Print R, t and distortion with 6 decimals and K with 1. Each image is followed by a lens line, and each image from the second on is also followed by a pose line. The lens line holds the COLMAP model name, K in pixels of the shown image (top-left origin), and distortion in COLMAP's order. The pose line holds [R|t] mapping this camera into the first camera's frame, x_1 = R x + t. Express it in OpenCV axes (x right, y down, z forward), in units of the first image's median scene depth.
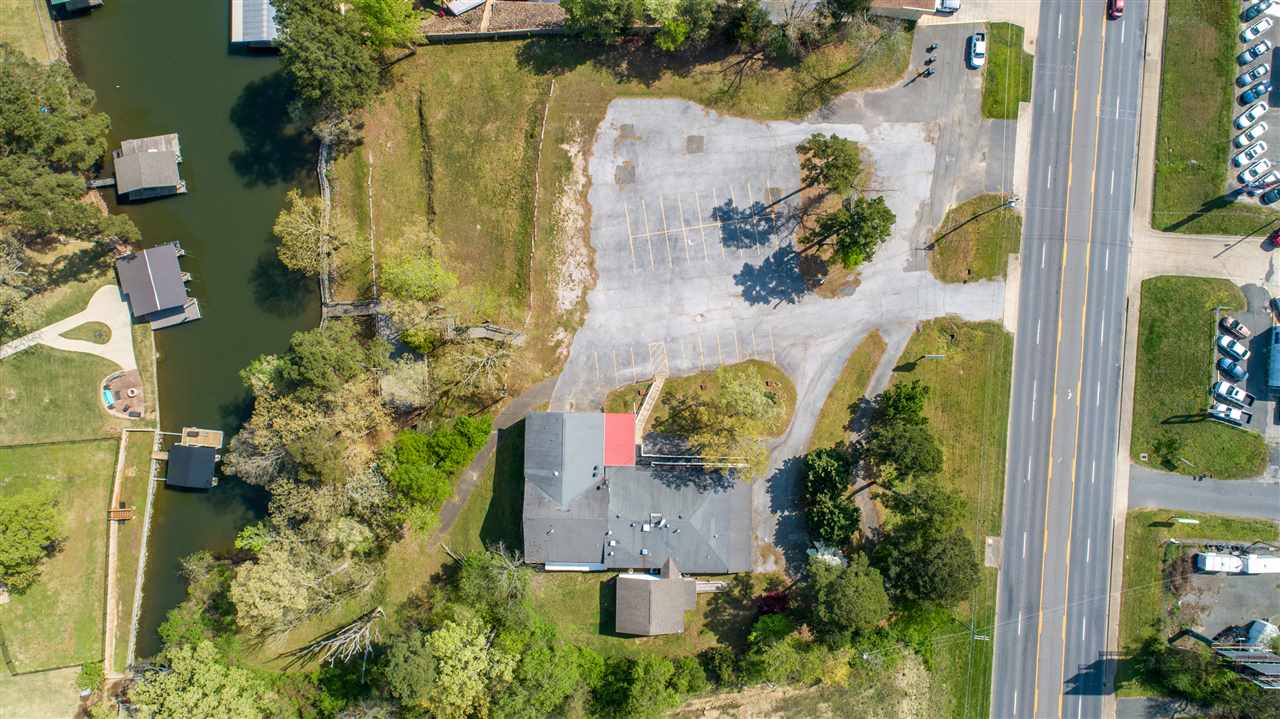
lens RADIAL K [[859.2, 0, 643.4], [0, 859.2, 358.4], [0, 0, 1]] dist [-0.014779, 0.005846]
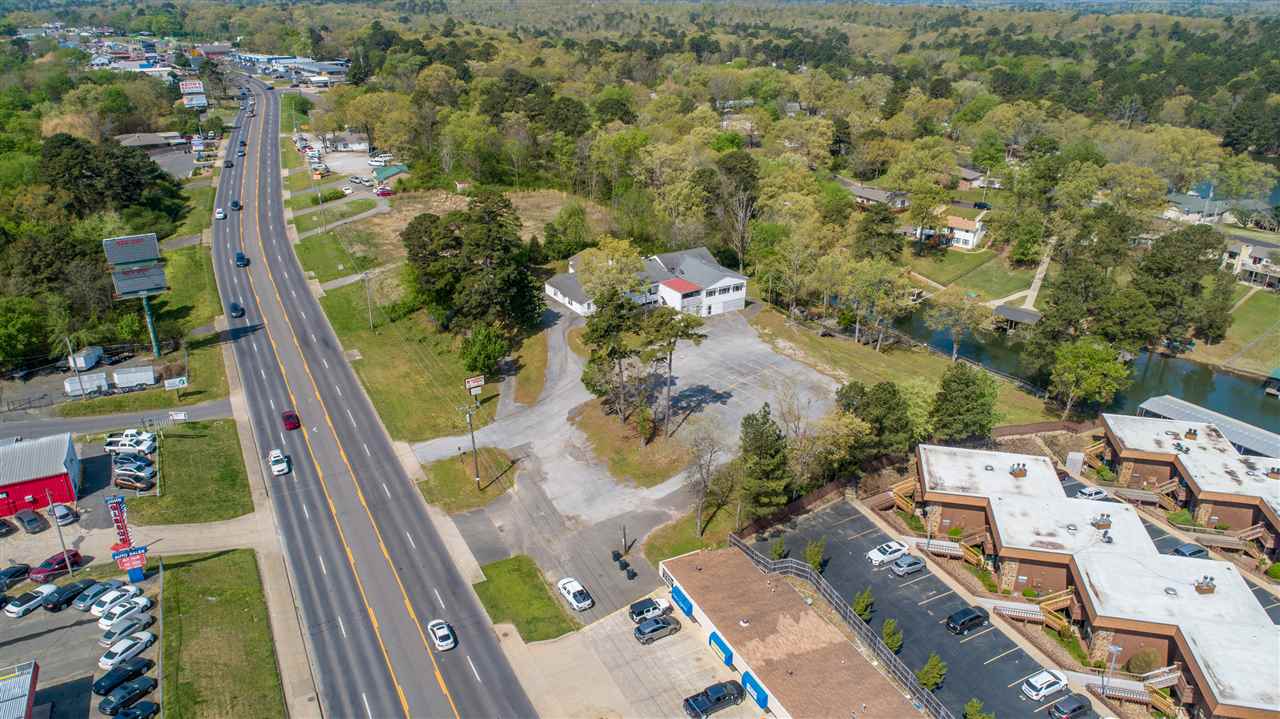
lens RADIAL K [[859.2, 0, 643.4], [0, 859.2, 358.4], [0, 0, 1]] dist [-0.014779, 0.005846]
pose [[-0.839706, 0.189022, -0.509082, 0.664273], [-0.542799, -0.320148, 0.776450, -0.872021], [-0.016215, 0.928319, 0.371432, 0.569583]]
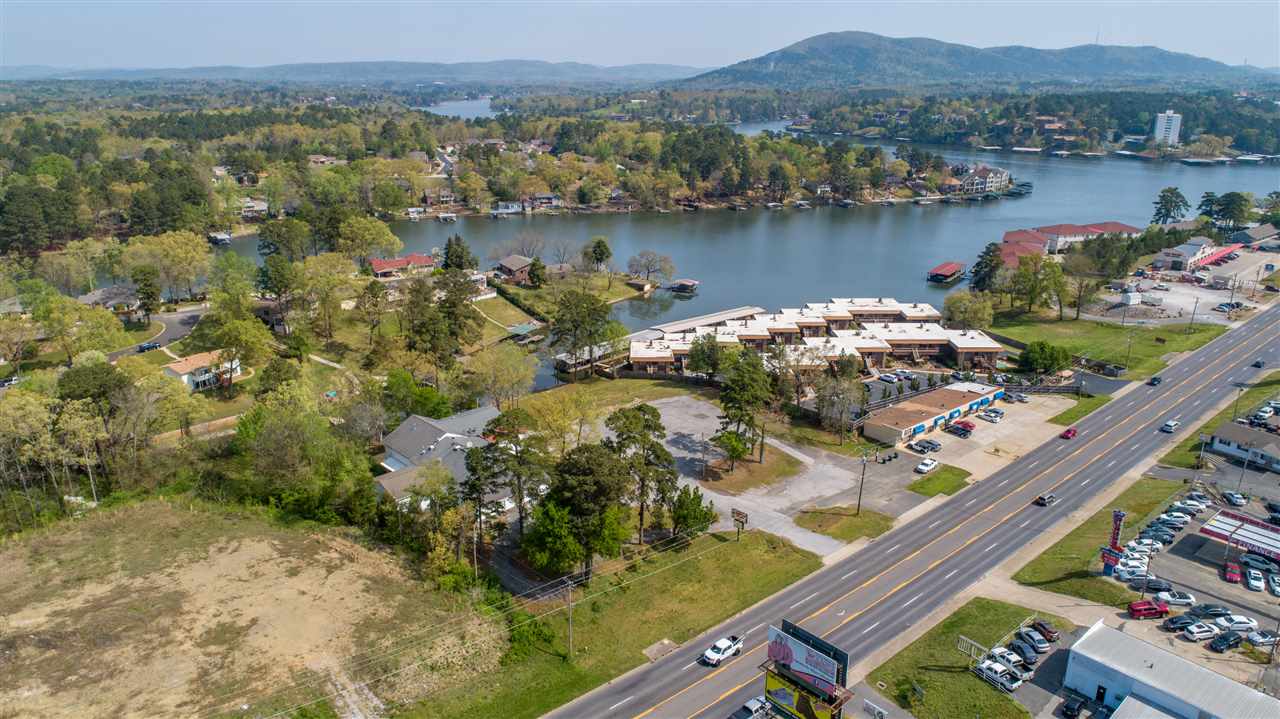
lens RADIAL K [[859.2, 0, 643.4], [0, 859.2, 358.4], [0, 0, 1]] dist [-0.014779, 0.005846]
pose [[0.717303, 0.198761, -0.667810, 0.904525], [-0.696499, 0.230850, -0.679410, 0.747630], [0.019124, 0.952472, 0.304026, 0.463962]]
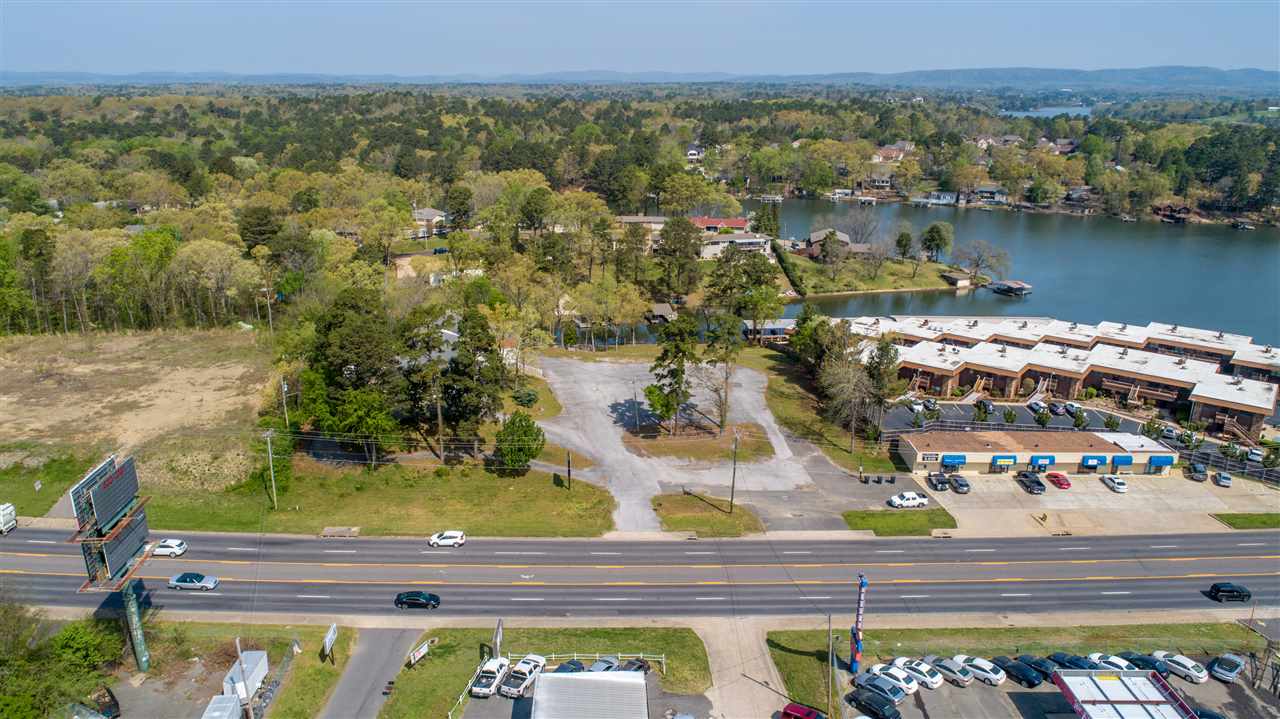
lens RADIAL K [[859.2, 0, 643.4], [0, 859.2, 358.4], [0, 0, 1]] dist [-0.014779, 0.005846]
pose [[0.116665, 0.284382, -0.951586, 1.196227], [-0.993156, 0.038696, -0.110197, 0.016773], [0.005485, 0.957930, 0.286950, 0.592218]]
